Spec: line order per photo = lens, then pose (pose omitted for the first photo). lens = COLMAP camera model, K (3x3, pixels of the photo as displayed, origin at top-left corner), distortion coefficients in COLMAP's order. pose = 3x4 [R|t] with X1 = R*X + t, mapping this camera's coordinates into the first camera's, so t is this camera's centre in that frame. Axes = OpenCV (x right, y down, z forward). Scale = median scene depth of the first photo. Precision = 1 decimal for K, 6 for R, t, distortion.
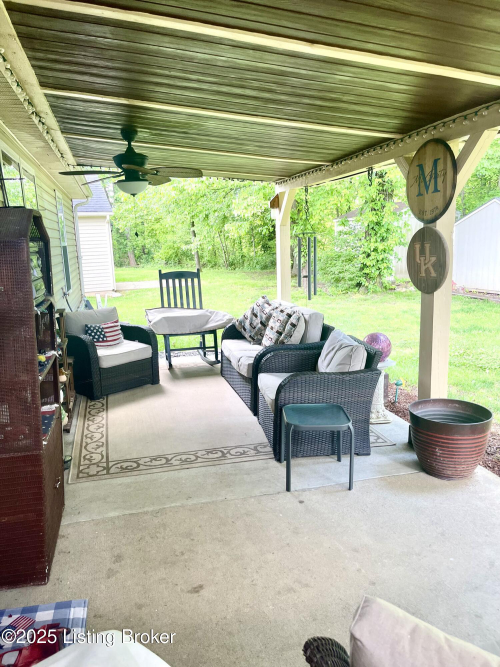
lens RADIAL K [[504.1, 0, 250.5], [0, 504.1, 340.5], [0, 0, 1]] dist [0.056320, -0.085167]
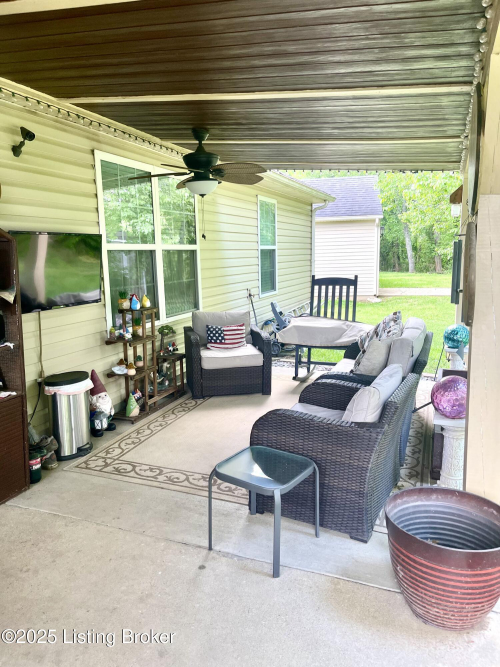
lens RADIAL K [[504.1, 0, 250.5], [0, 504.1, 340.5], [0, 0, 1]] dist [0.056320, -0.085167]
pose [[0.805121, 0.113855, -0.582080, 0.415423], [-0.118959, 0.992458, 0.029583, -0.049403], [0.581059, 0.045426, 0.812593, 0.266694]]
